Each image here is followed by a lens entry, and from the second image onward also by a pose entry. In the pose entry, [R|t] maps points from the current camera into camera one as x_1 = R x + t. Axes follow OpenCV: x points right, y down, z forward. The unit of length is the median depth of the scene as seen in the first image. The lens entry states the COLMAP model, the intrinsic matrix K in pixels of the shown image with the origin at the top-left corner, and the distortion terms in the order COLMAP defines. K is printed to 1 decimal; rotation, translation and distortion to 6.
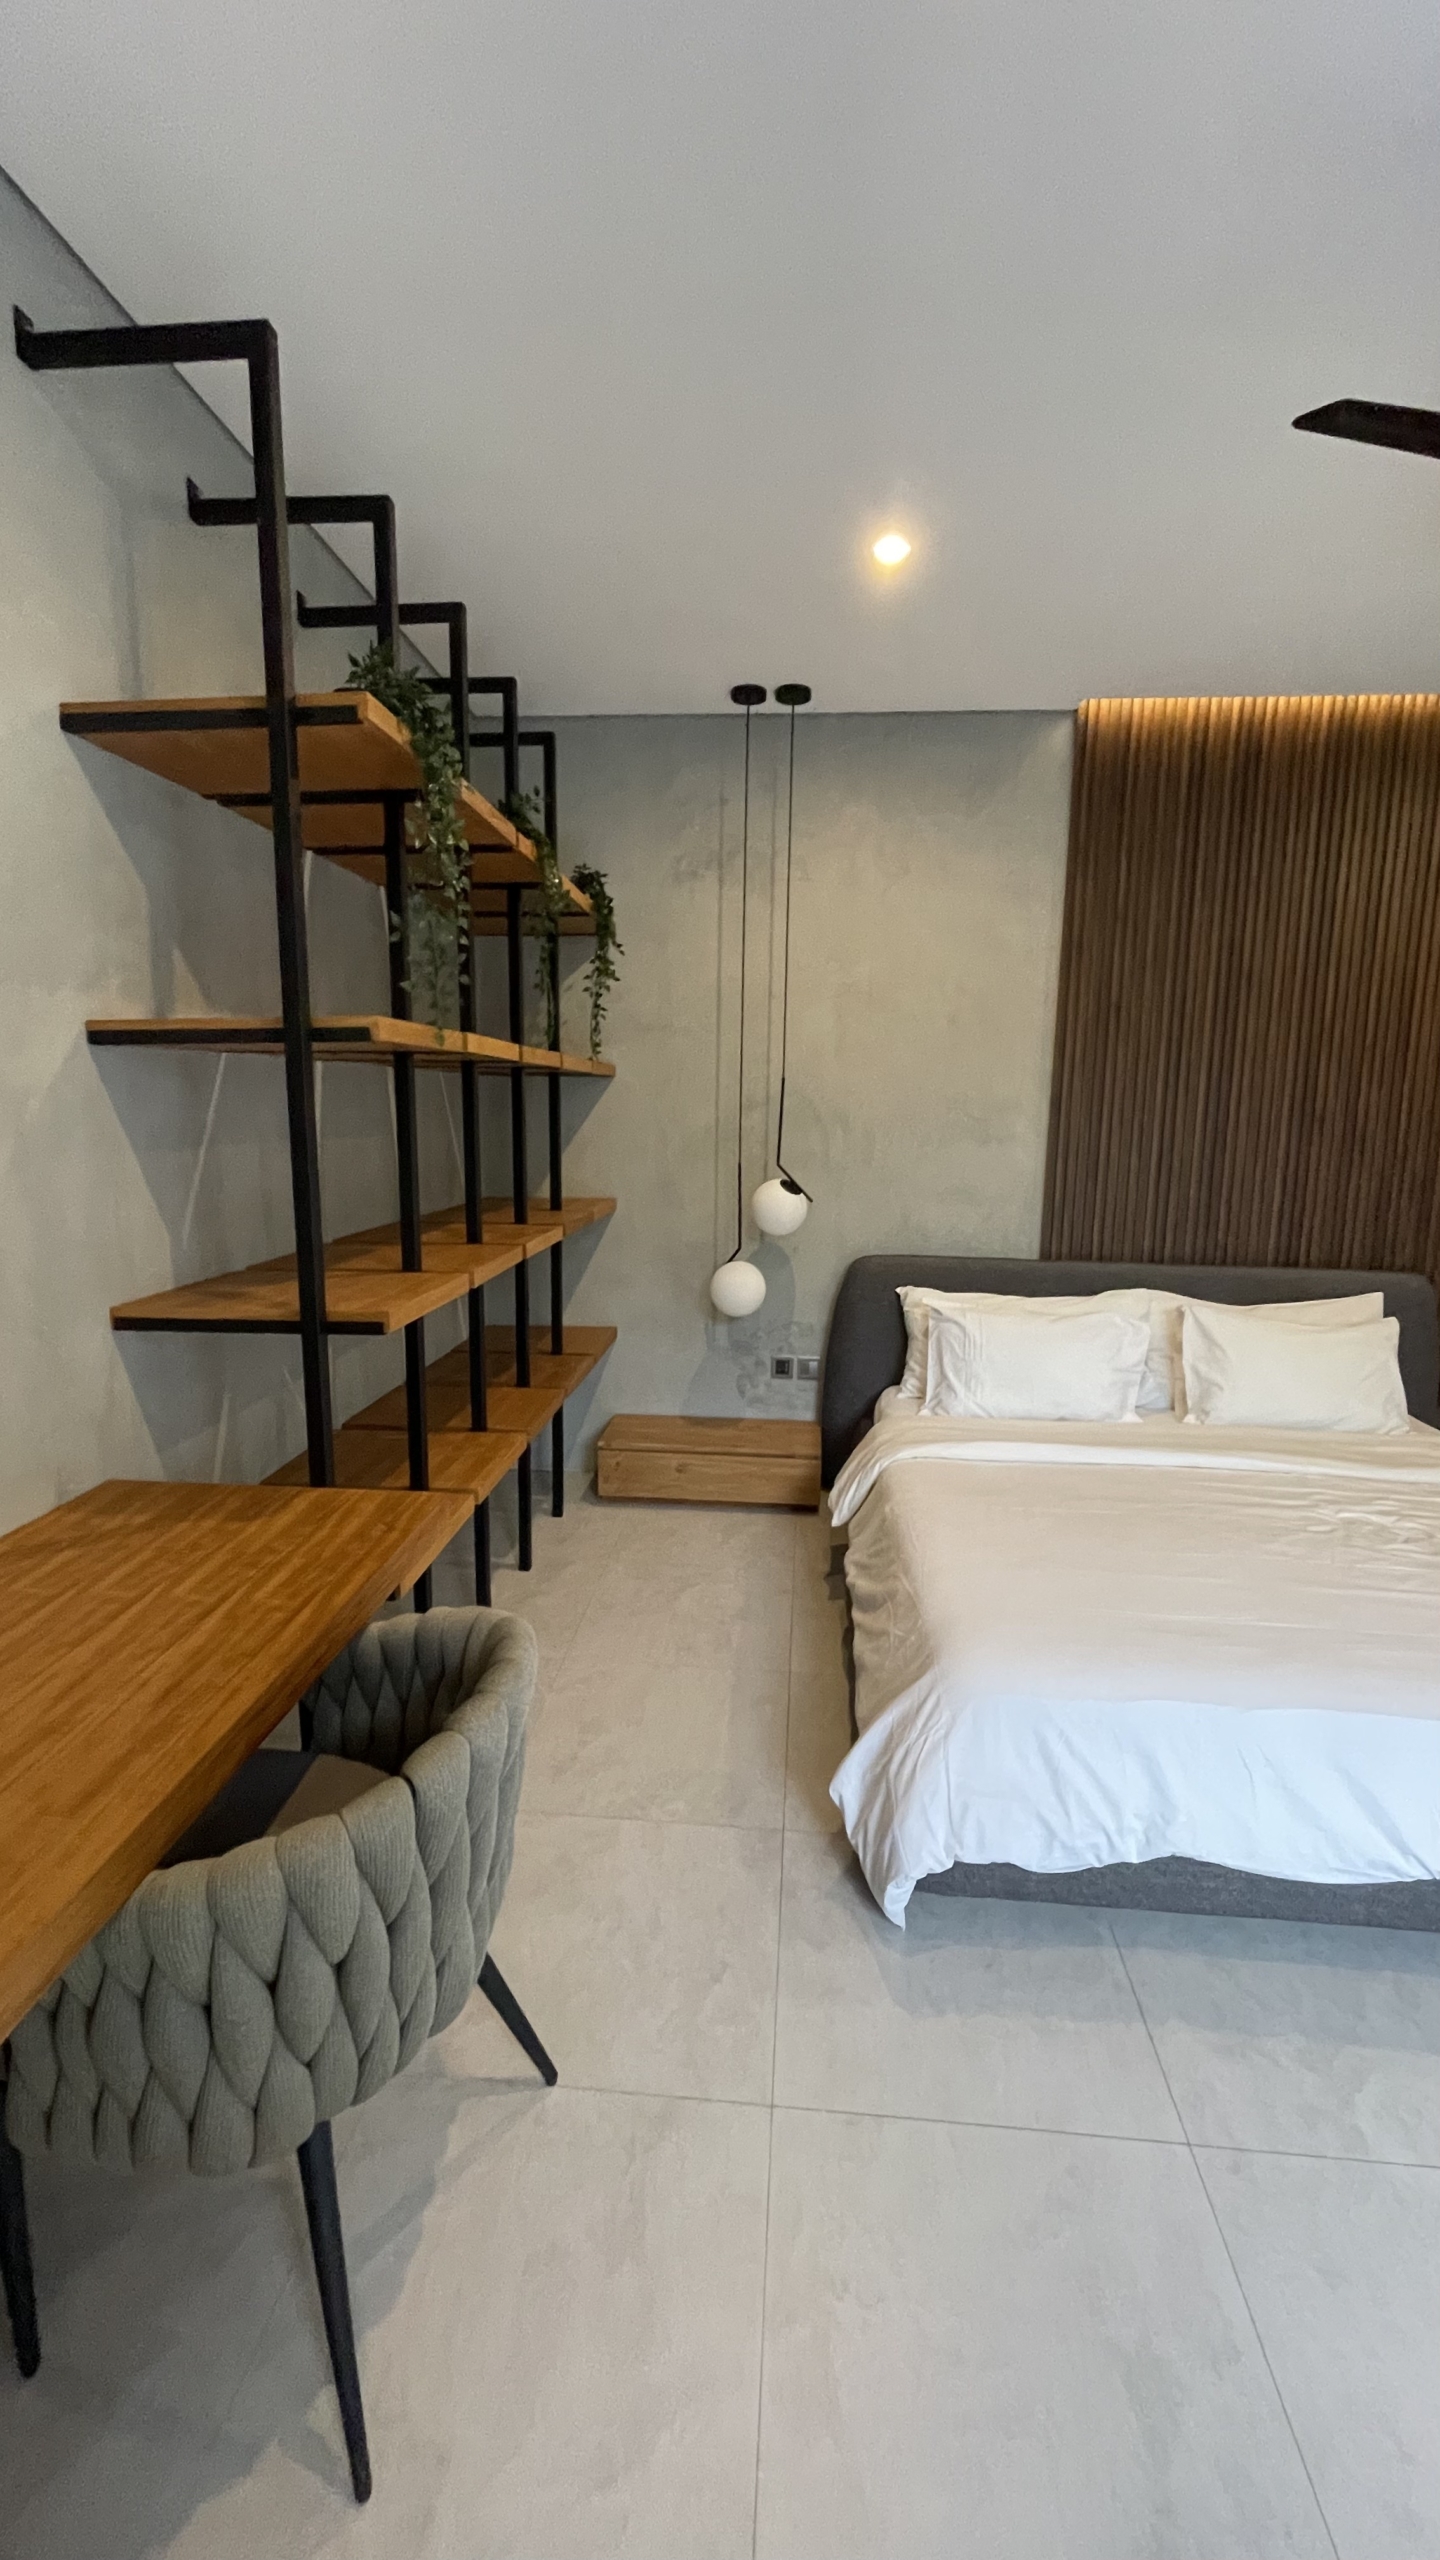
lens RADIAL K [[1045.6, 0, 718.6], [0, 1045.6, 1278.8], [0, 0, 1]] dist [-0.004956, 0.000098]
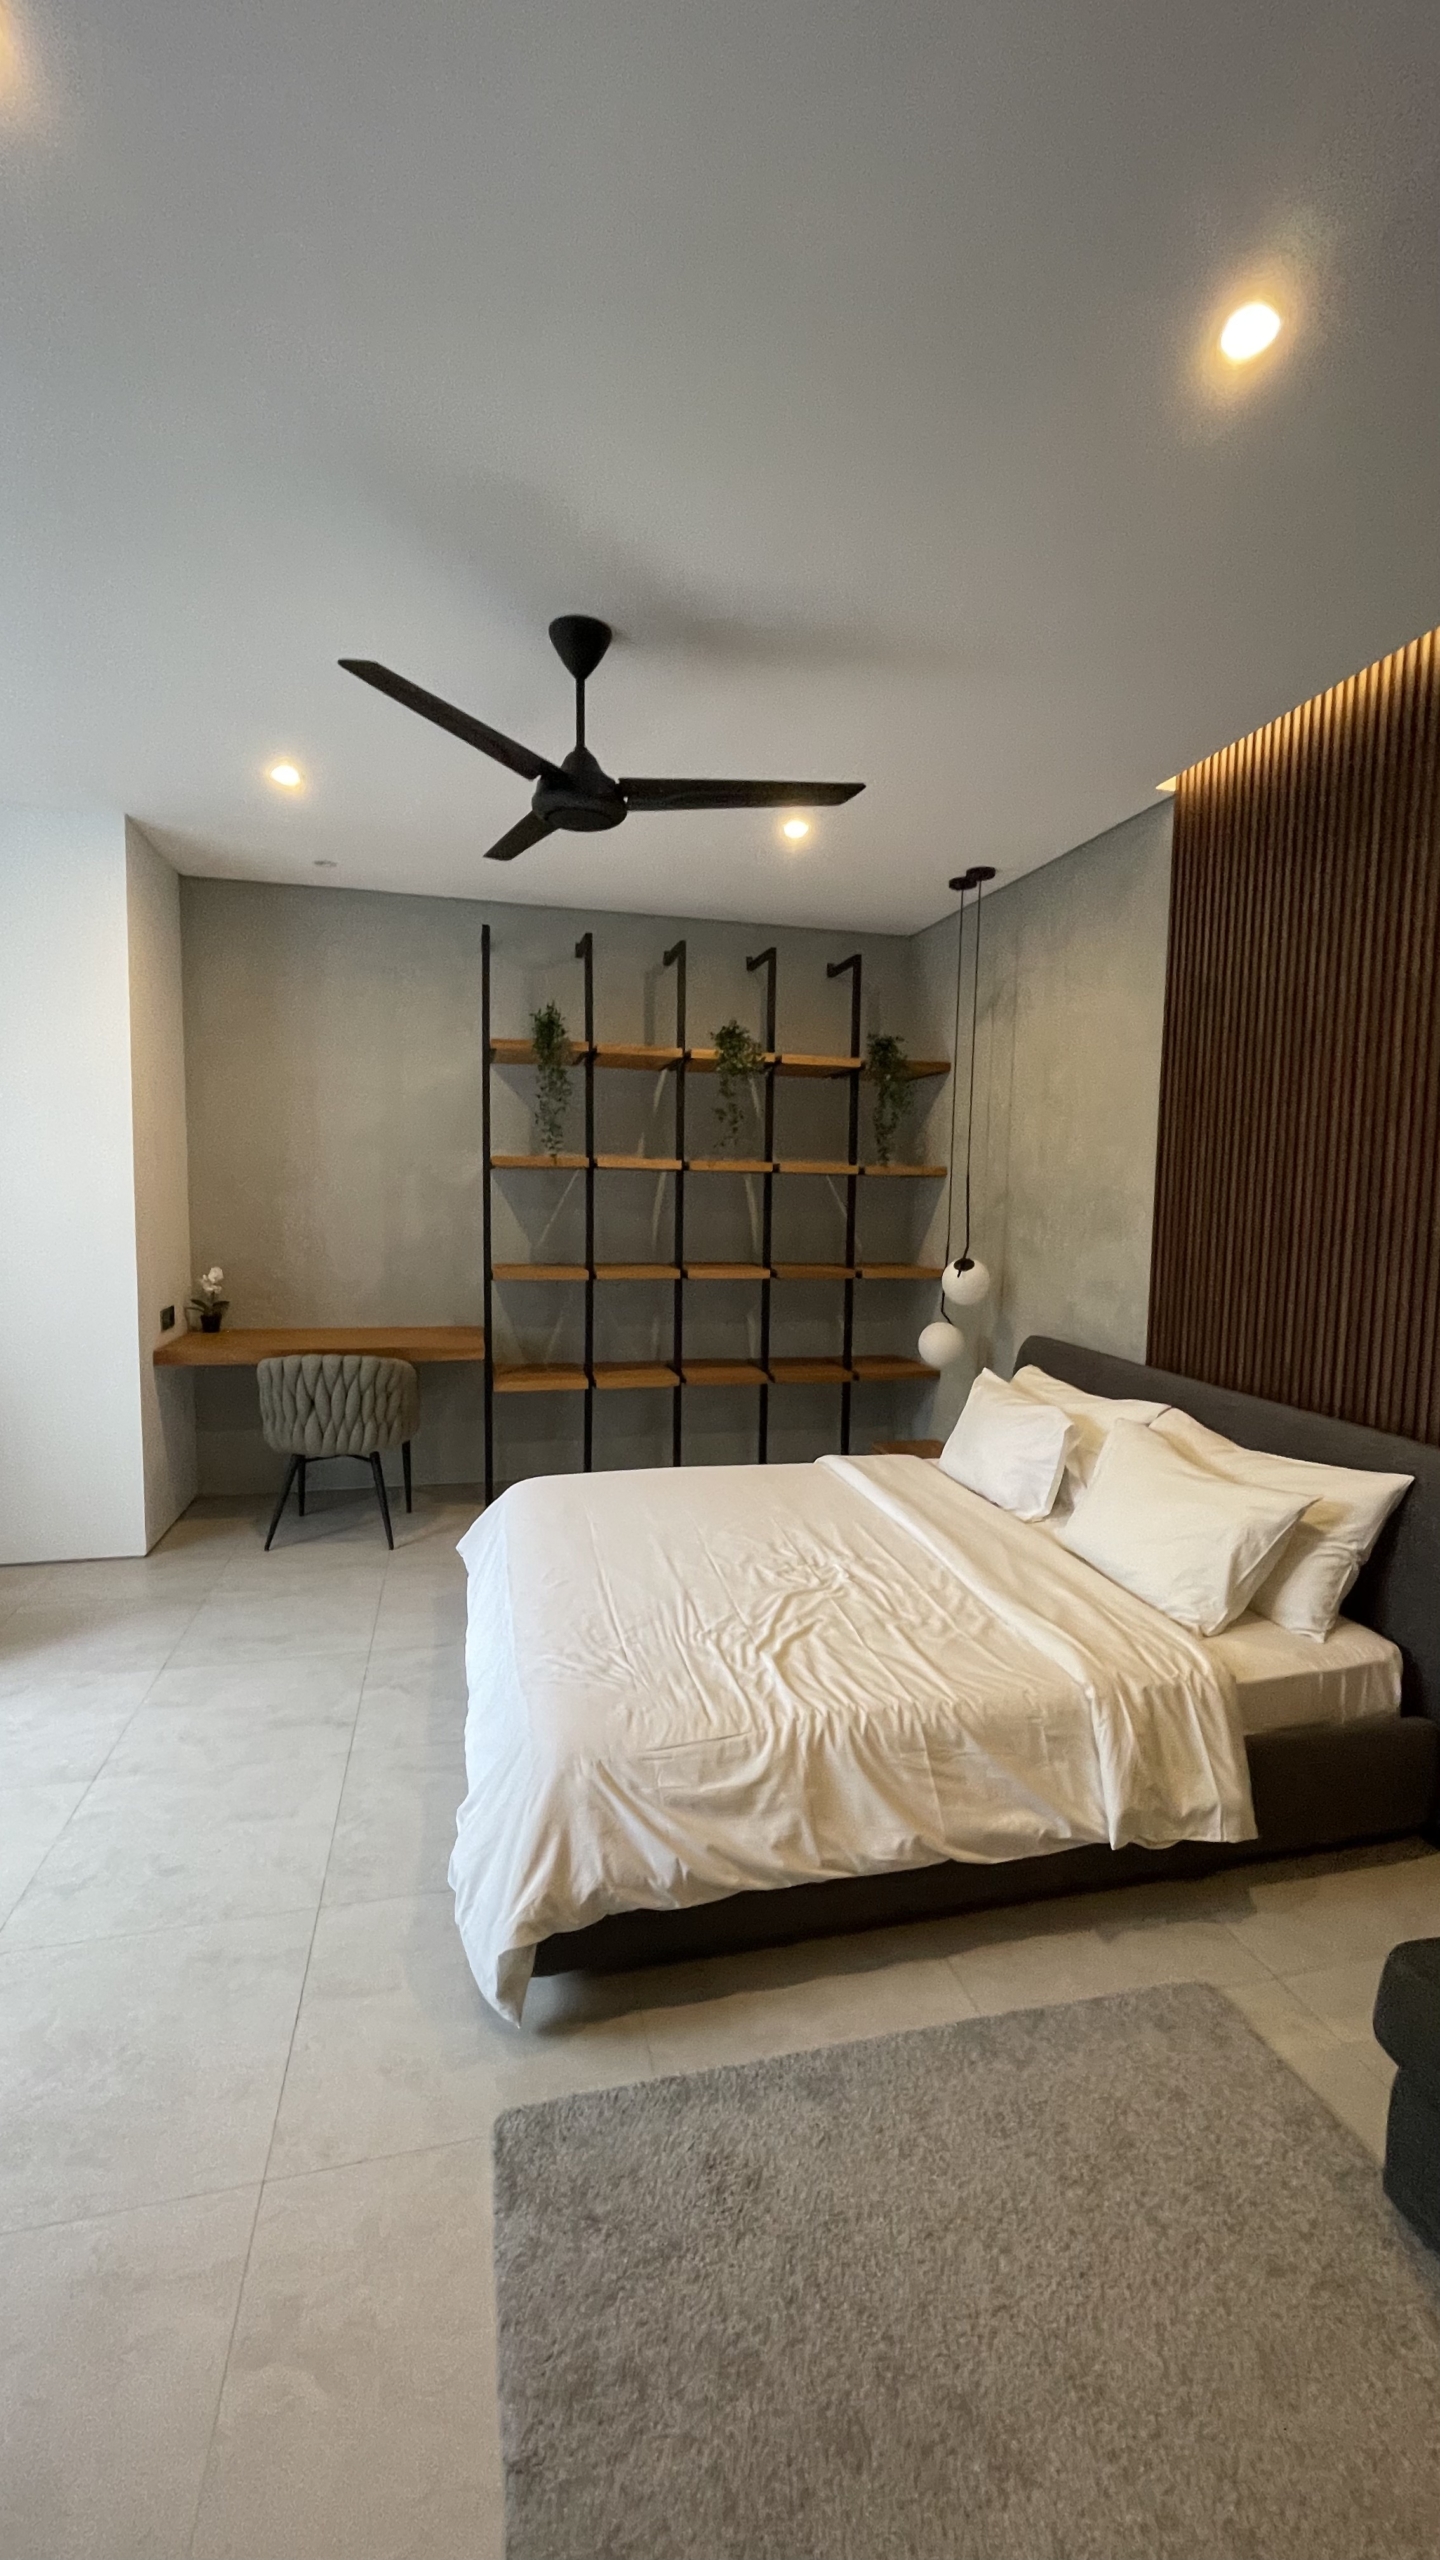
lens RADIAL K [[1045.6, 0, 719.9], [0, 1045.6, 1287.1], [0, 0, 1]] dist [-0.004956, 0.000098]
pose [[0.304574, 0.079452, -0.949169, 1.500649], [-0.174872, 0.984241, 0.026274, -0.060973], [0.936298, 0.157981, 0.313668, 0.485720]]
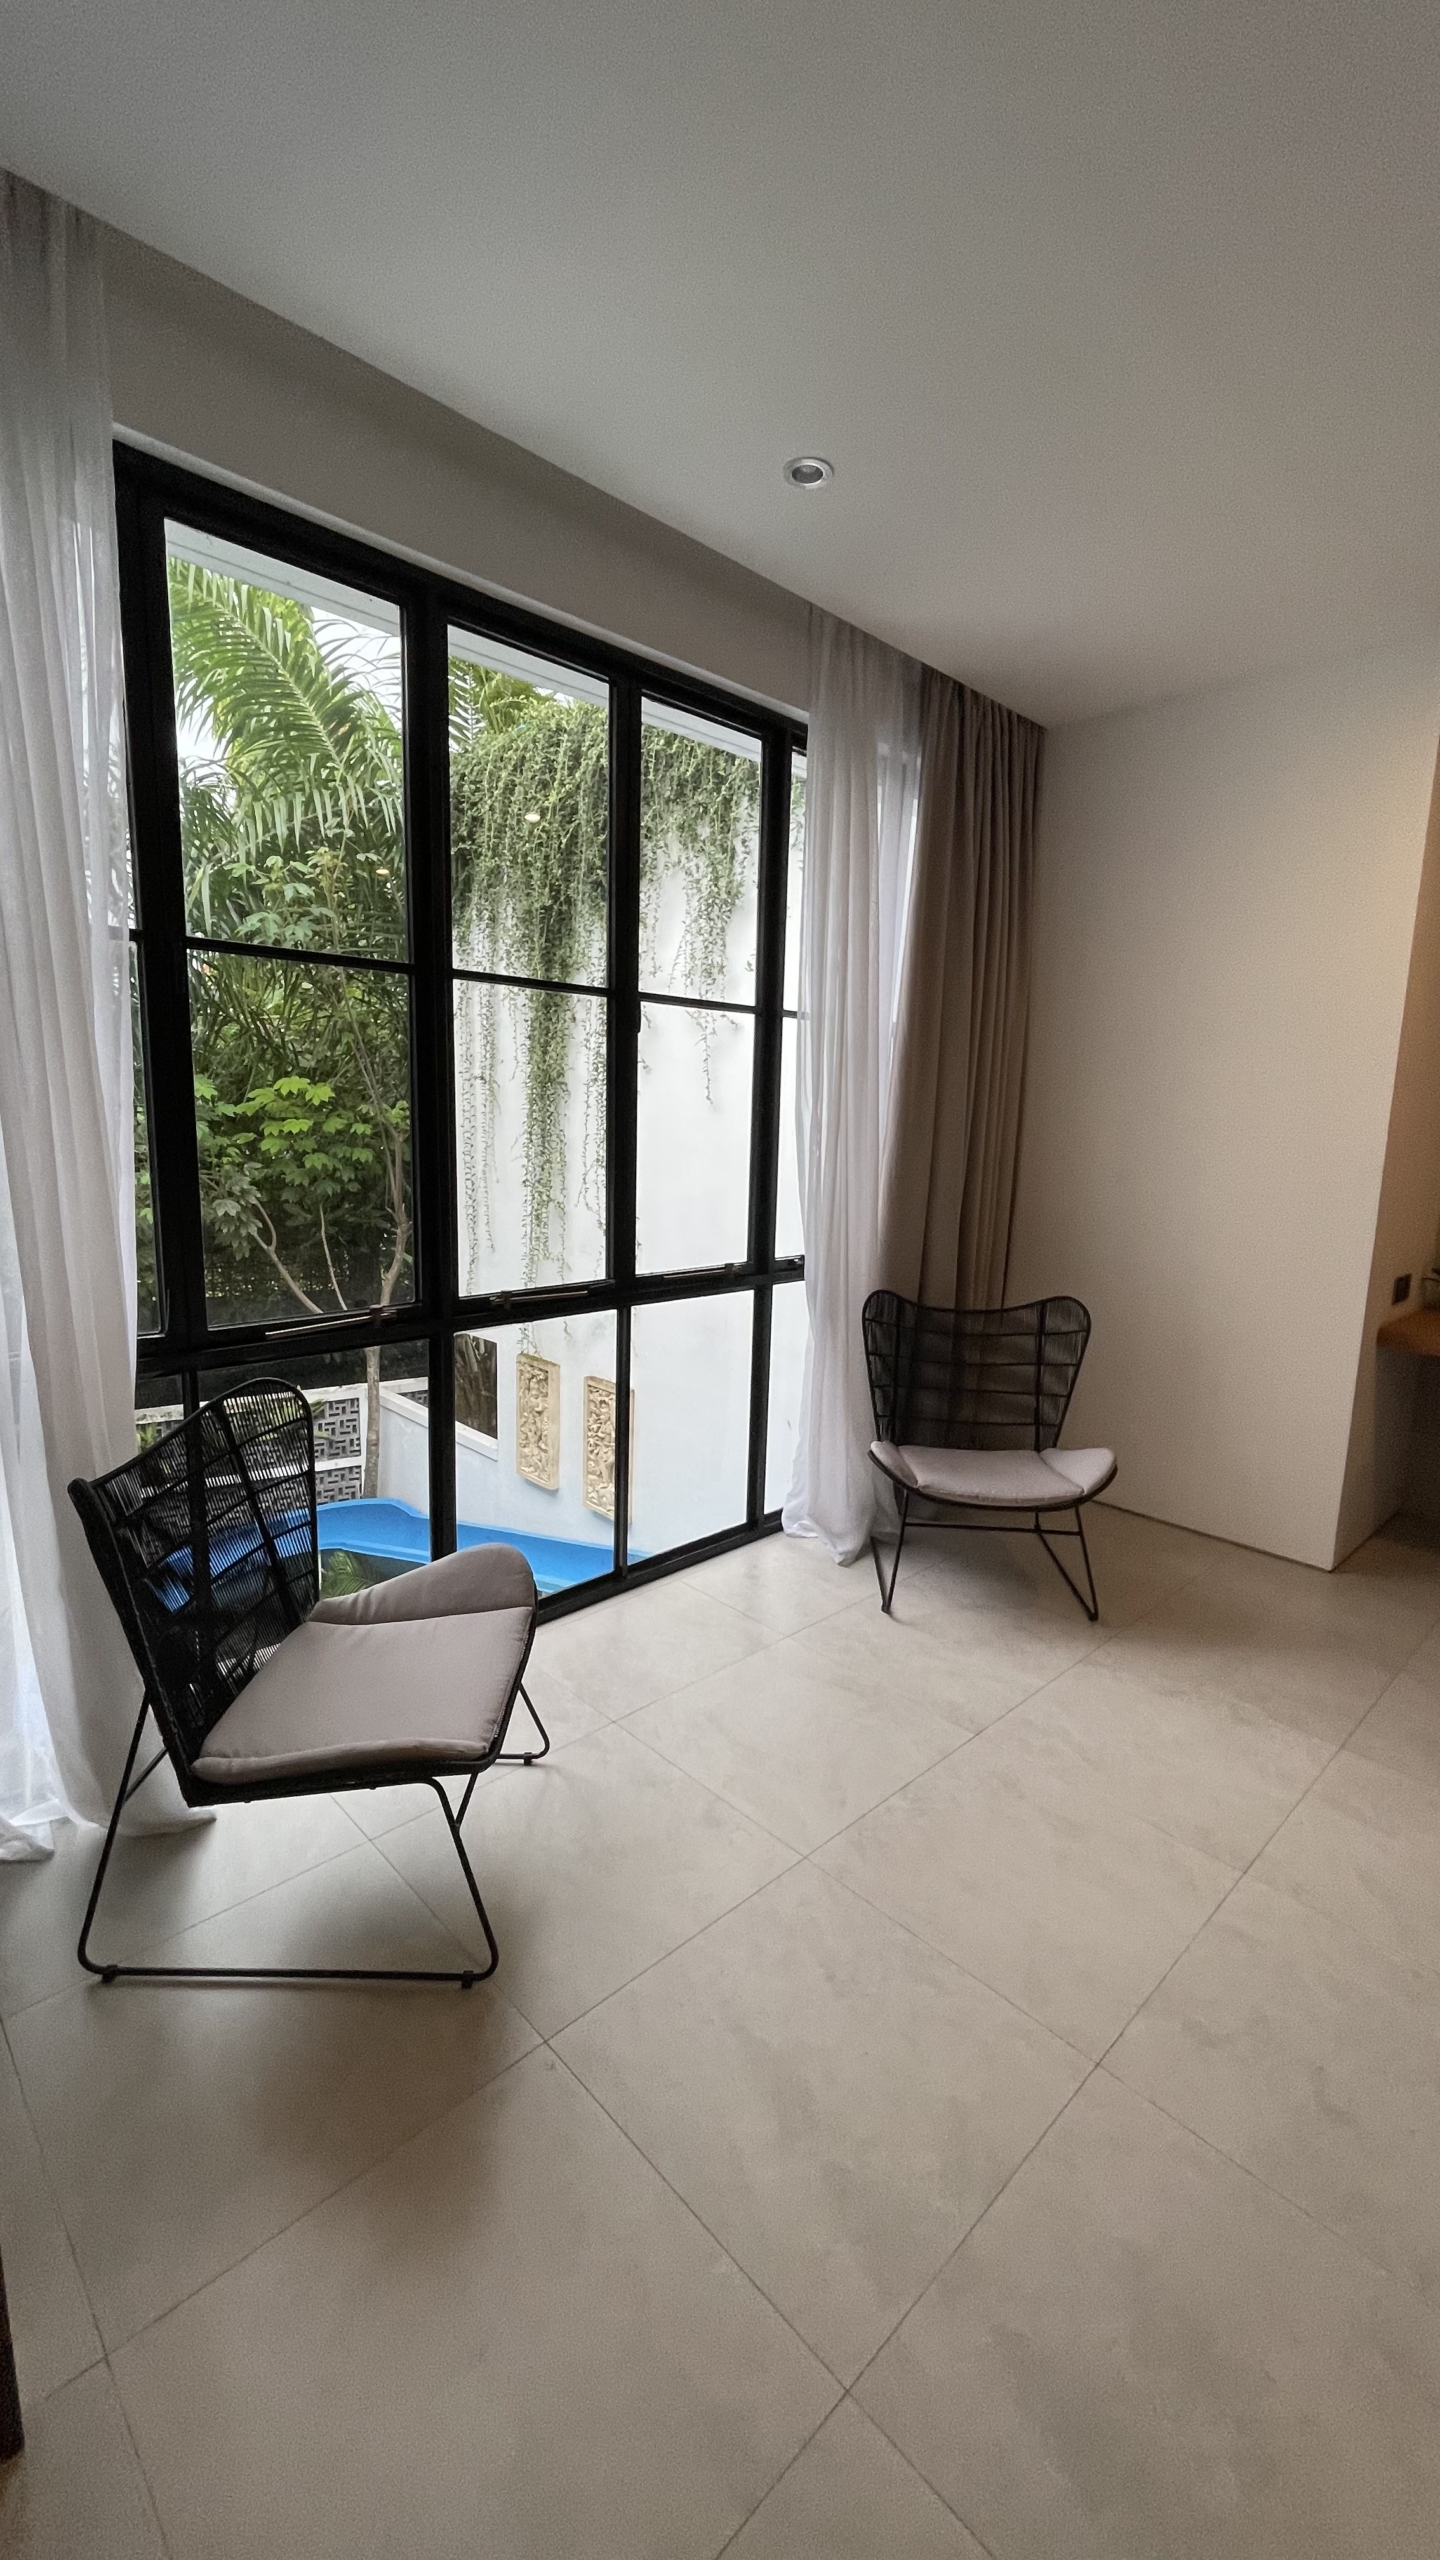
lens RADIAL K [[1045.6, 0, 713.4], [0, 1045.6, 1282.7], [0, 0, 1]] dist [-0.004956, 0.000098]
pose [[-0.672747, 0.091854, -0.734149, 1.221691], [-0.159116, 0.951084, 0.264804, -0.034498], [0.722561, 0.294961, -0.625223, 0.385881]]
